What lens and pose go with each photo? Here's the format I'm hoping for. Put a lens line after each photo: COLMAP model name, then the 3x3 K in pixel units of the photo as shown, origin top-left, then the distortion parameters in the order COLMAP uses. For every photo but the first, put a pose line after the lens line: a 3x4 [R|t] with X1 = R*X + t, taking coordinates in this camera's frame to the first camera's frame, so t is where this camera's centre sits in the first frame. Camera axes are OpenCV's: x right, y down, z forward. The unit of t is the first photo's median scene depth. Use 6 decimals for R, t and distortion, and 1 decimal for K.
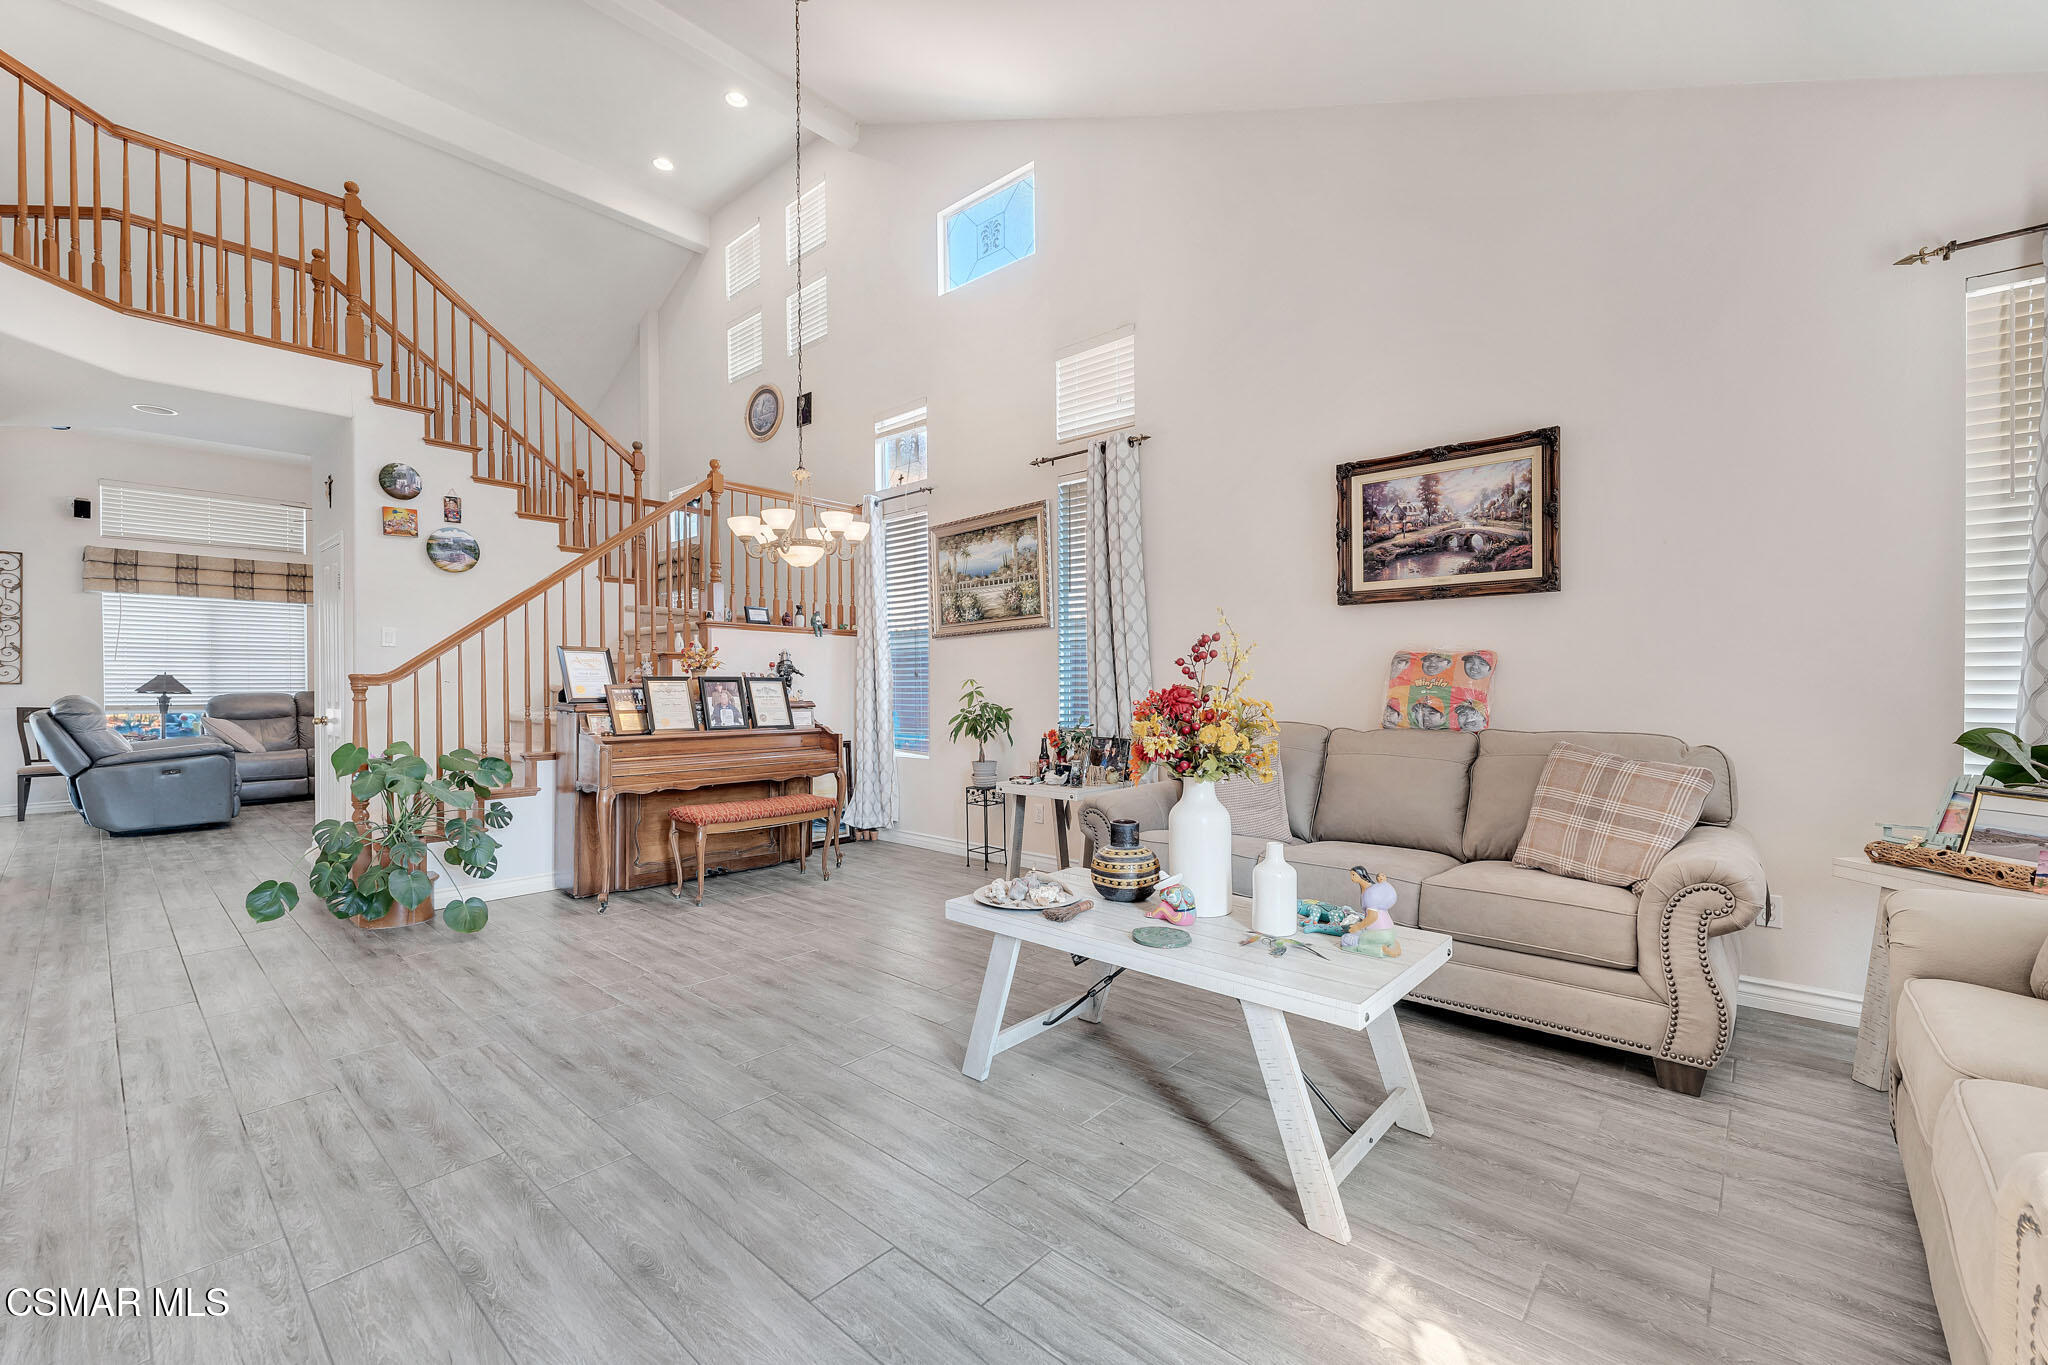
lens RADIAL K [[844.5, 0, 1028.3], [0, 844.5, 685.7], [0, 0, 1]] dist [0.002186, 0.000299]
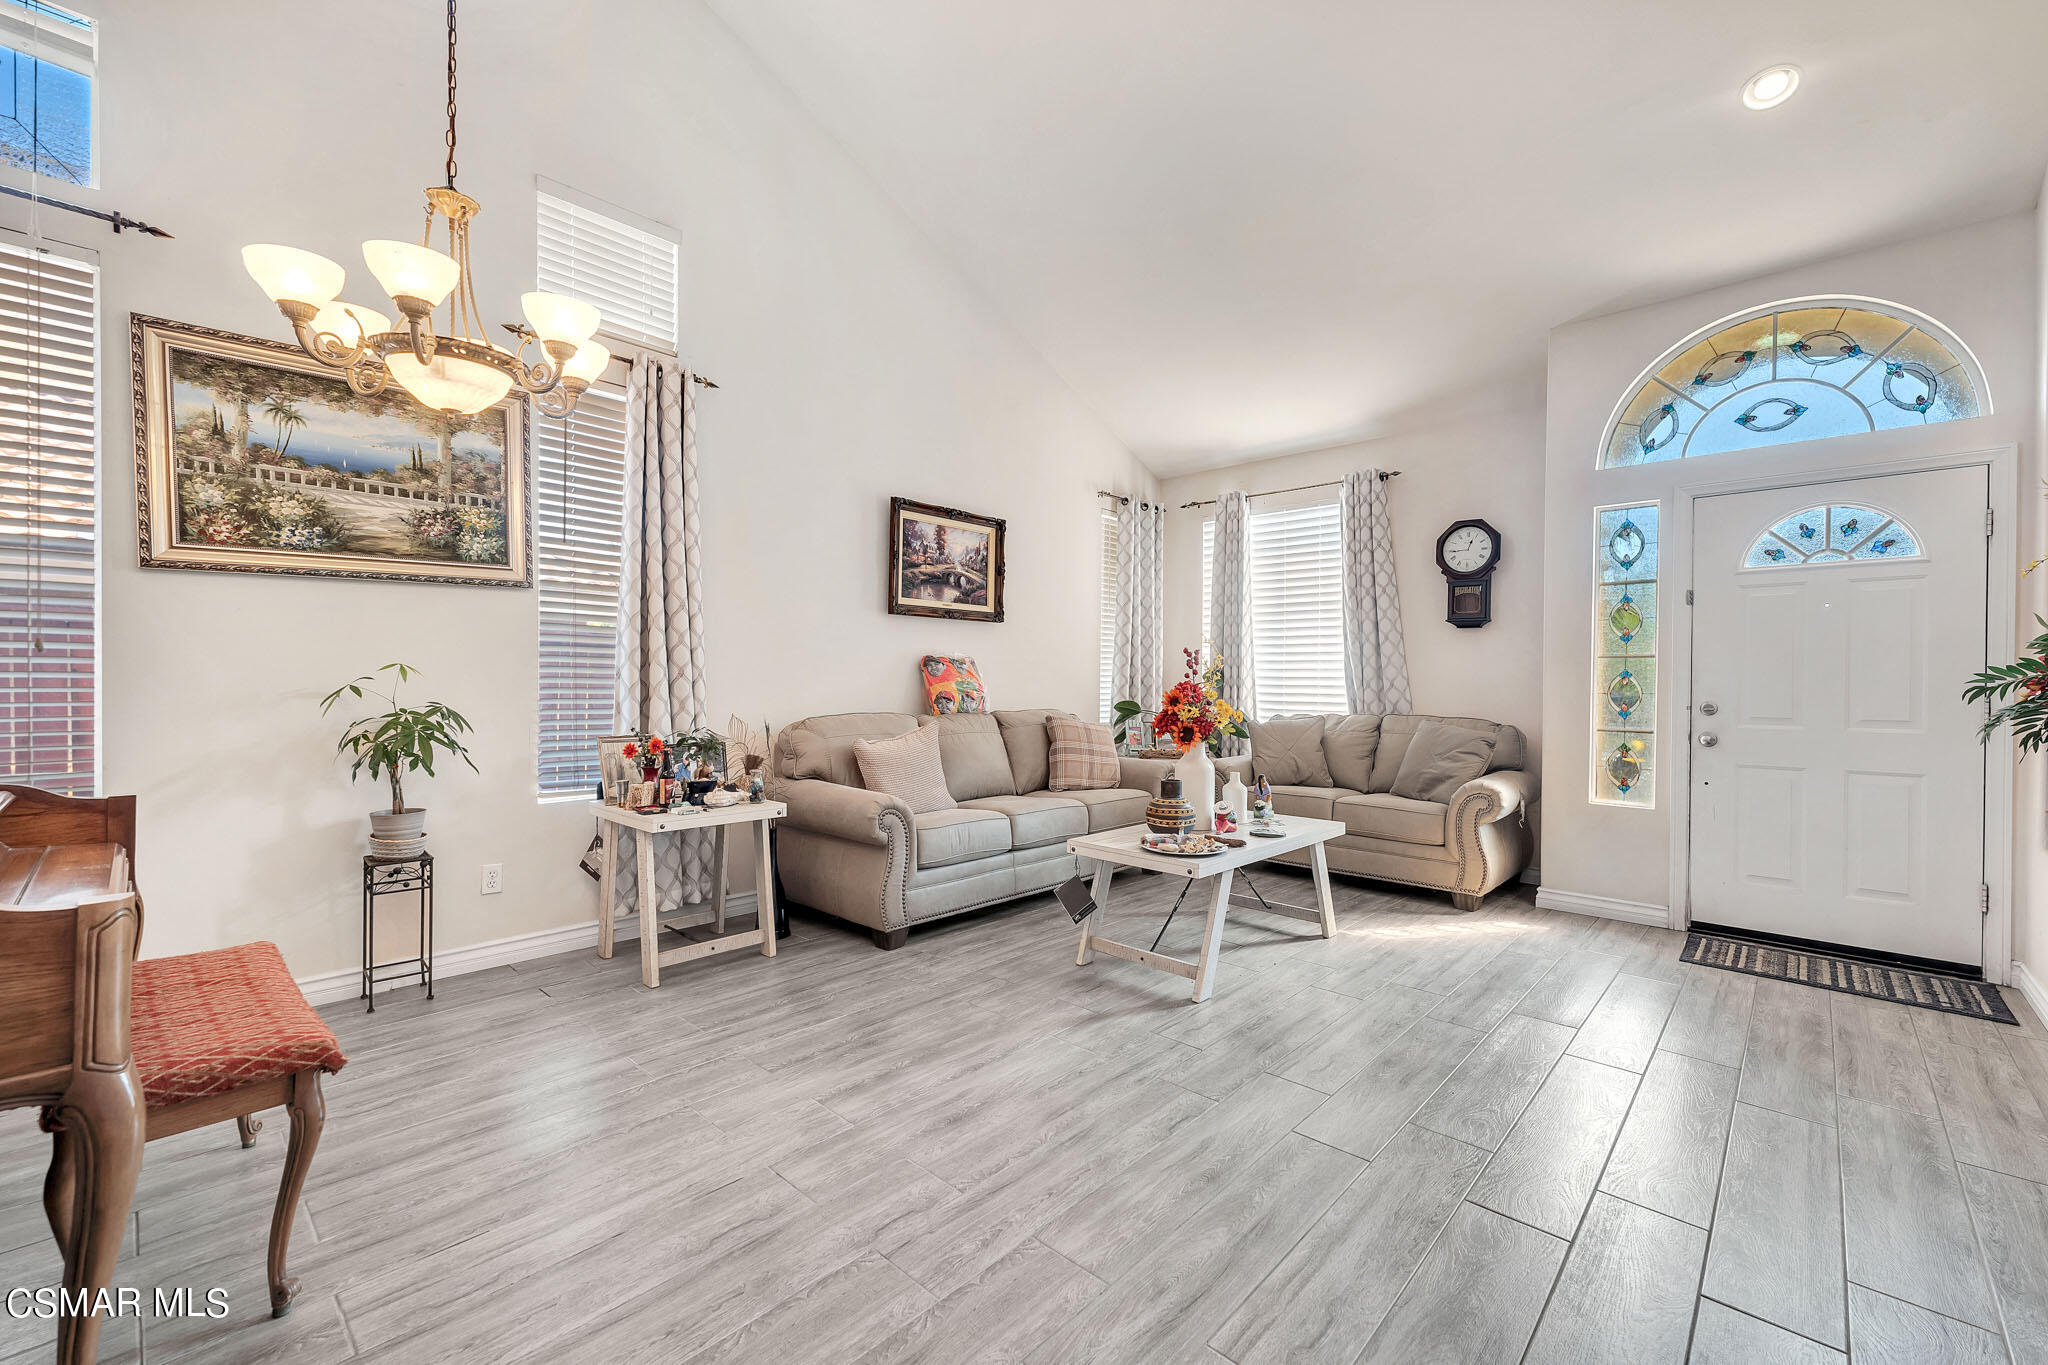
lens RADIAL K [[844.5, 0, 1032.1], [0, 844.5, 683.0], [0, 0, 1]] dist [0.002186, 0.000299]
pose [[0.013216, 0.003422, 0.999907, -0.871851], [-0.006291, 0.999975, -0.003339, 0.006095], [-0.999893, -0.006247, 0.013237, 0.830176]]
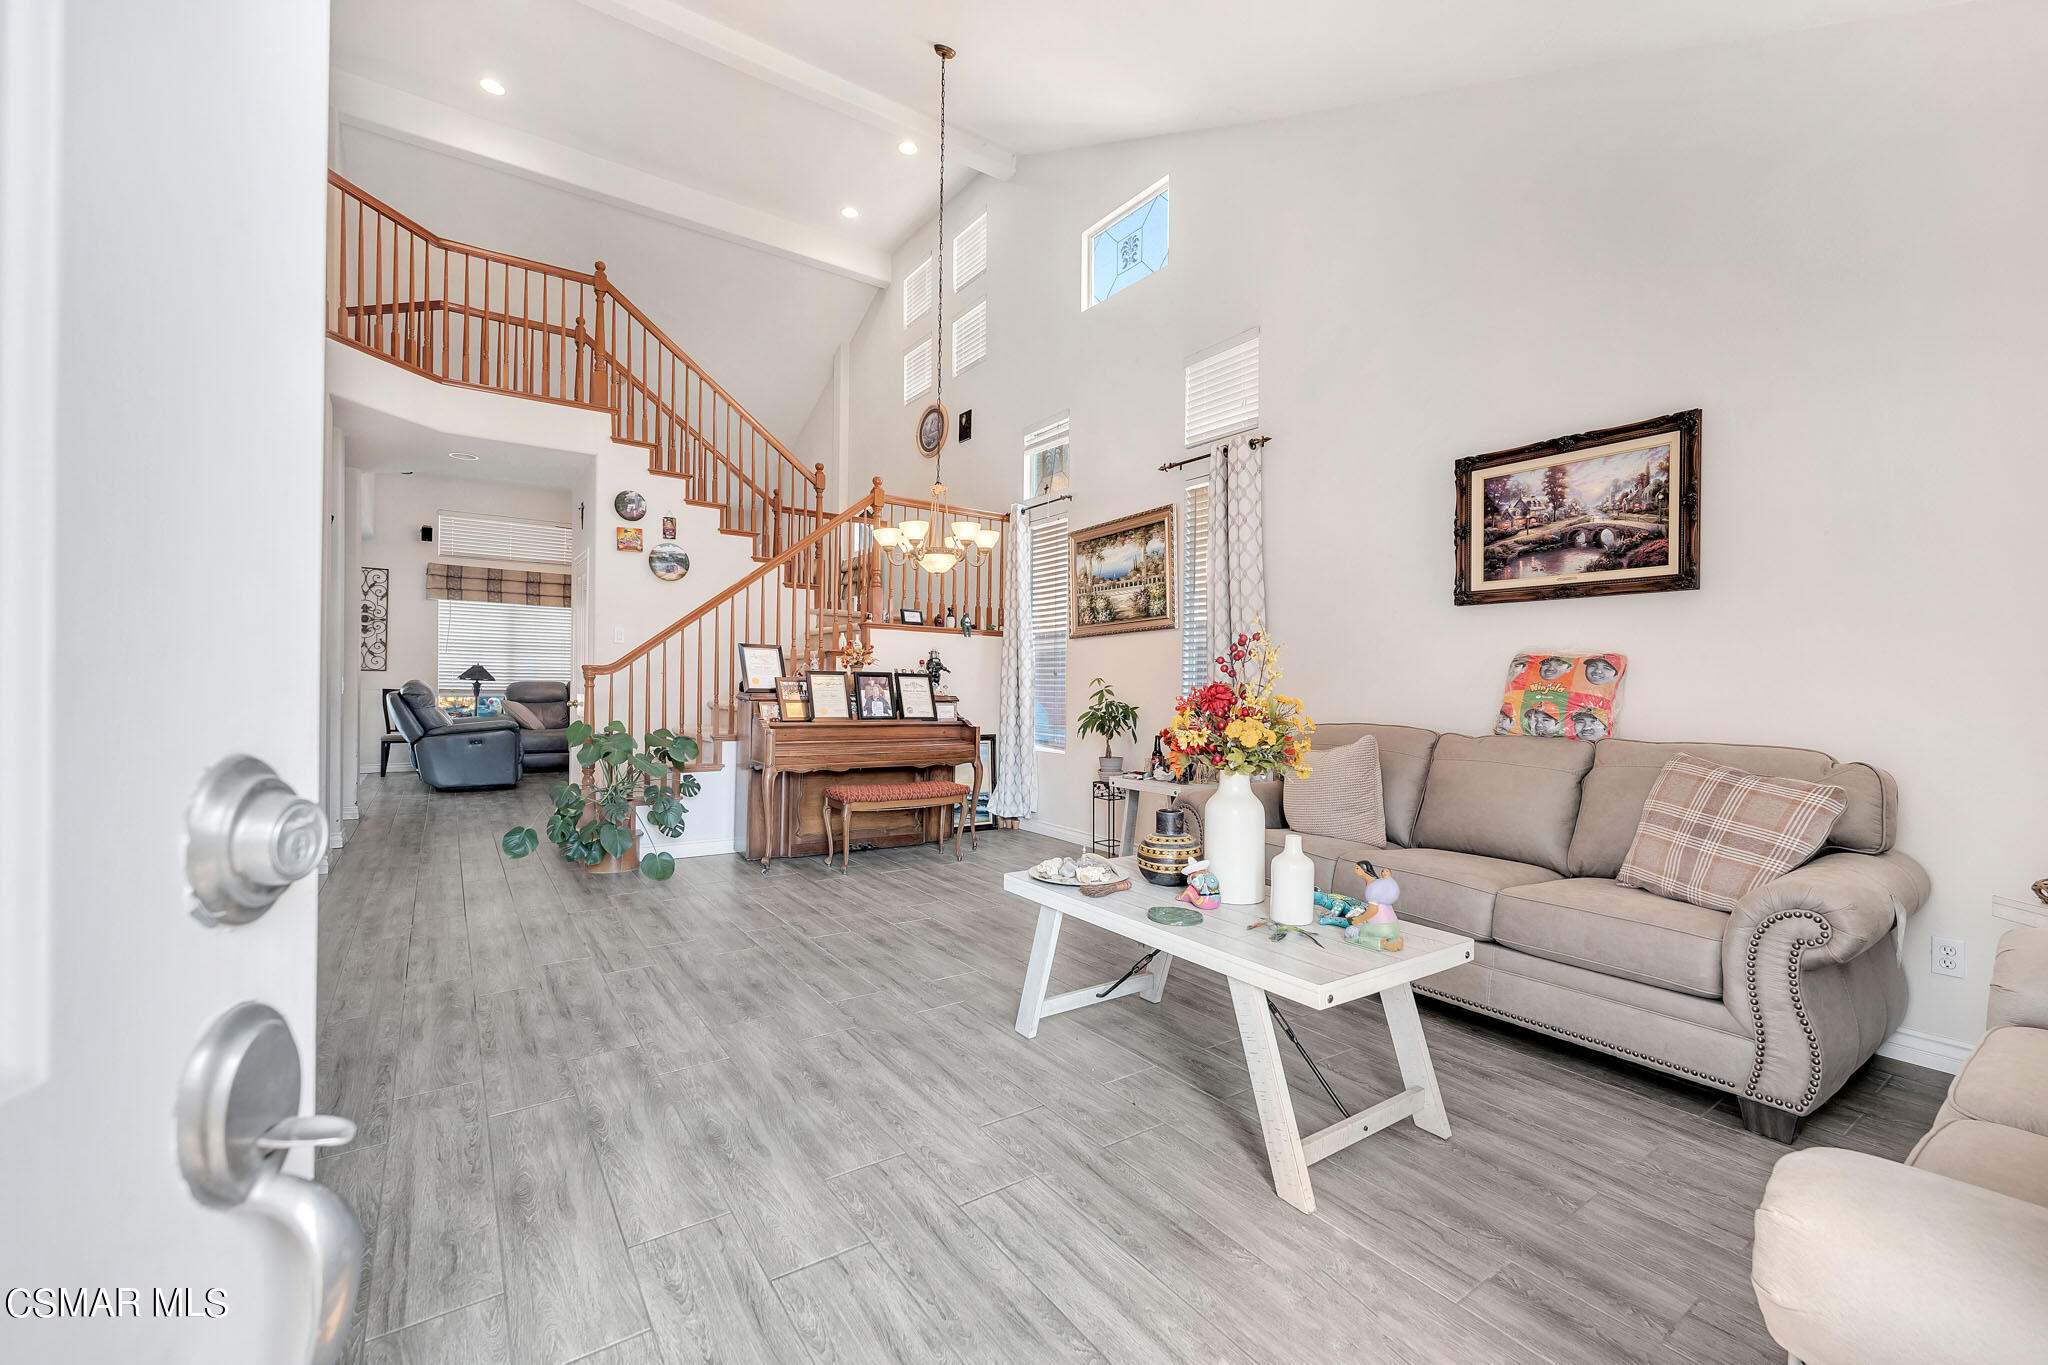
lens RADIAL K [[844.5, 0, 1025.3], [0, 844.5, 685.4], [0, 0, 1]] dist [0.002186, 0.000299]
pose [[0.972153, 0.018393, -0.233626, 0.124822], [-0.019192, 0.999815, -0.001145, 0.005964], [0.233562, 0.005597, 0.972326, -0.049741]]
